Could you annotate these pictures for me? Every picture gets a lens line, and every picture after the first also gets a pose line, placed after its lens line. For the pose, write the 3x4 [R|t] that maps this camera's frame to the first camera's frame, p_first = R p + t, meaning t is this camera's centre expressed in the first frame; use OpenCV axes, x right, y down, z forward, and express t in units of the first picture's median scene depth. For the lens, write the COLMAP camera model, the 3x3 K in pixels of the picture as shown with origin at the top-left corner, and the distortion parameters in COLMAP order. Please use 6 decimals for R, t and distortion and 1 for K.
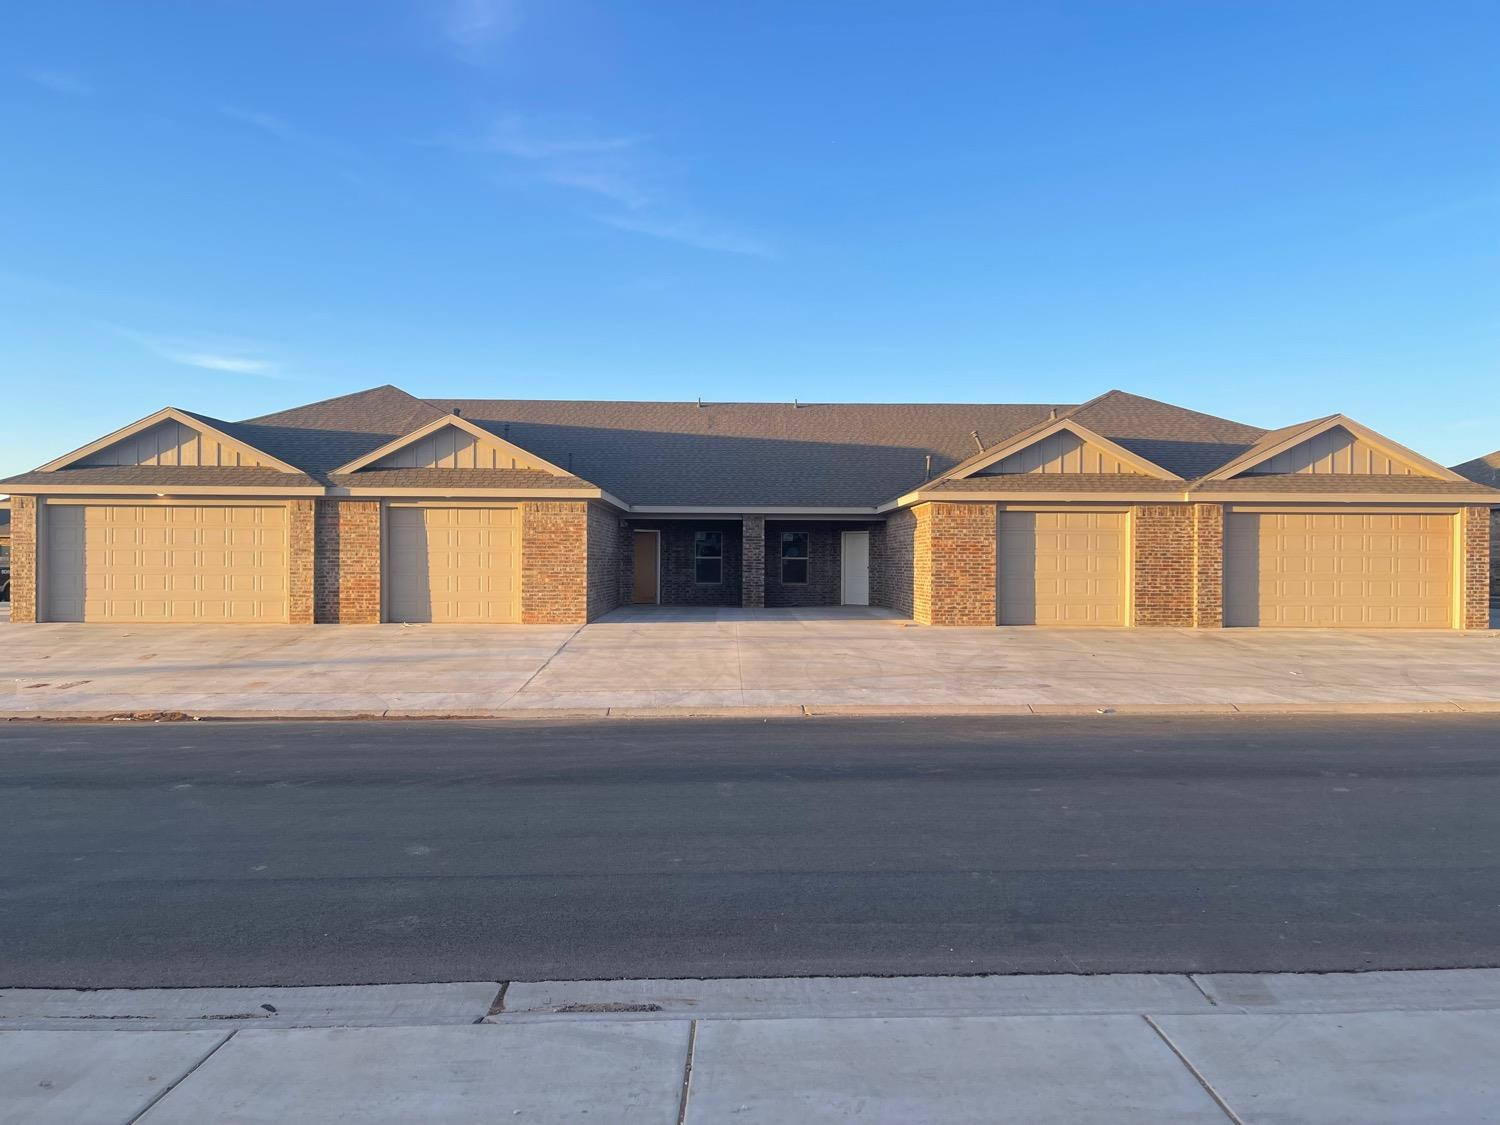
lens RADIAL K [[1135.2, 0, 750.0], [0, 1135.2, 562.5], [0, 0, 1]] dist [0.075900, -0.104283]
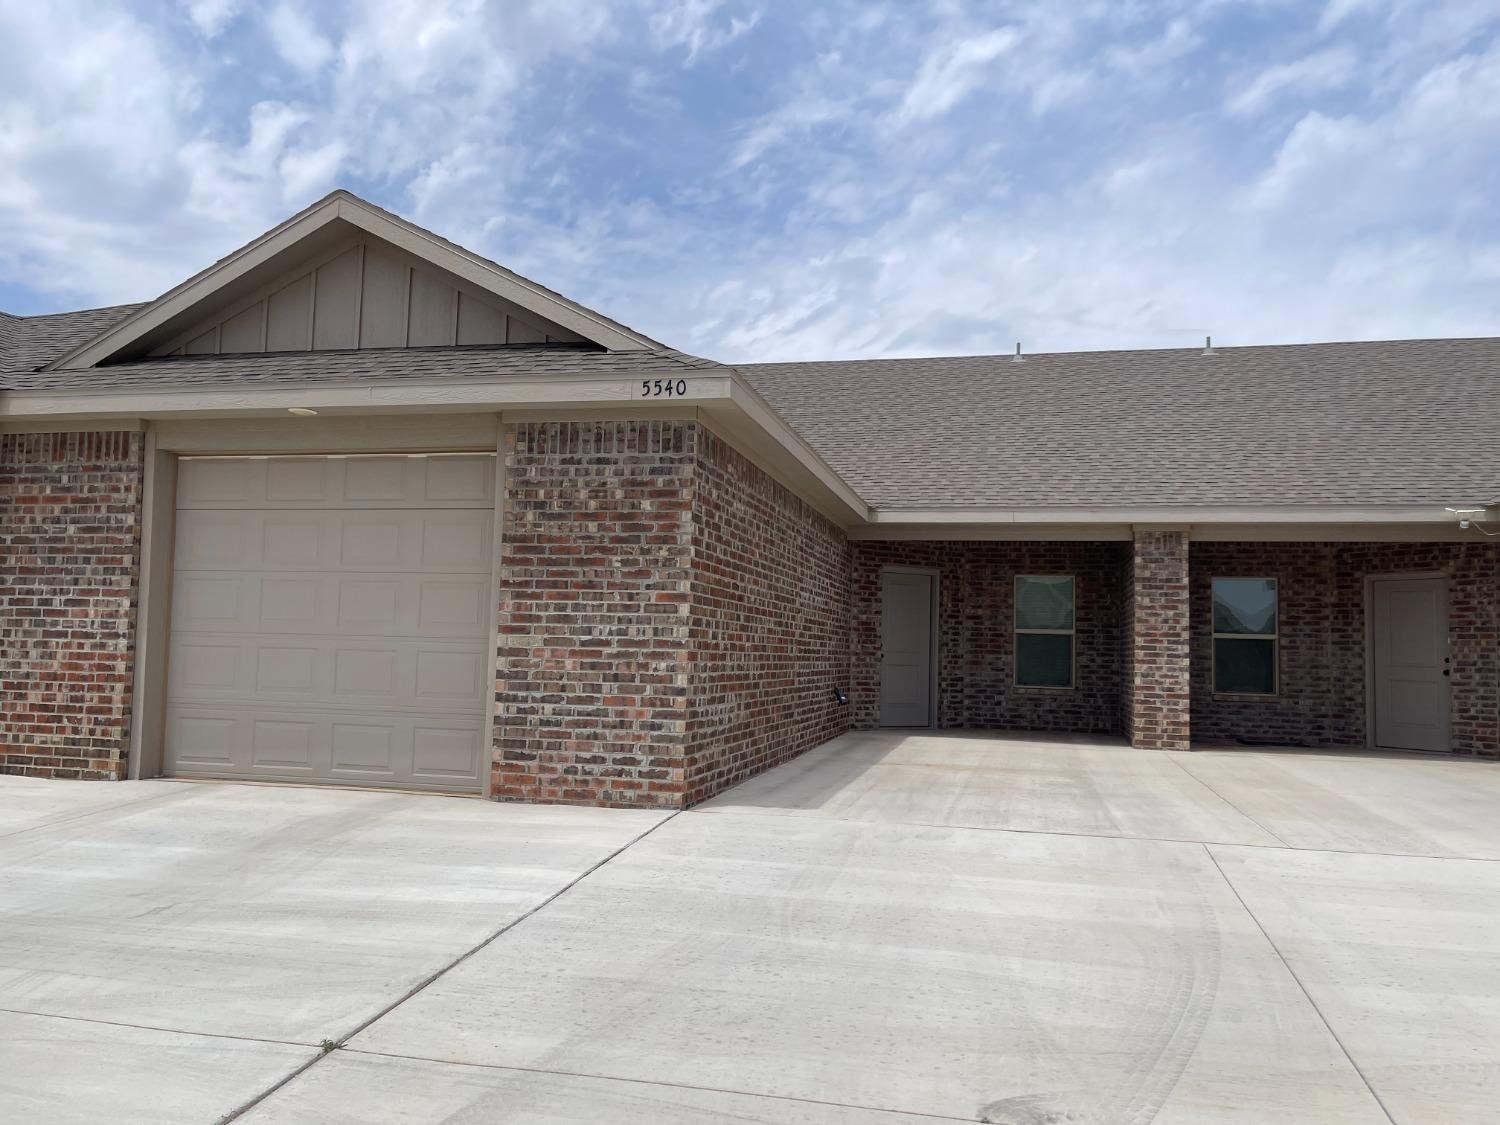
lens RADIAL K [[1135.2, 0, 750.0], [0, 1135.2, 562.5], [0, 0, 1]] dist [0.075900, -0.104283]
pose [[0.968100, -0.000401, -0.250564, -0.049233], [-0.021035, 0.996339, -0.082865, 0.012221], [0.249680, 0.085492, 0.964547, 0.700826]]
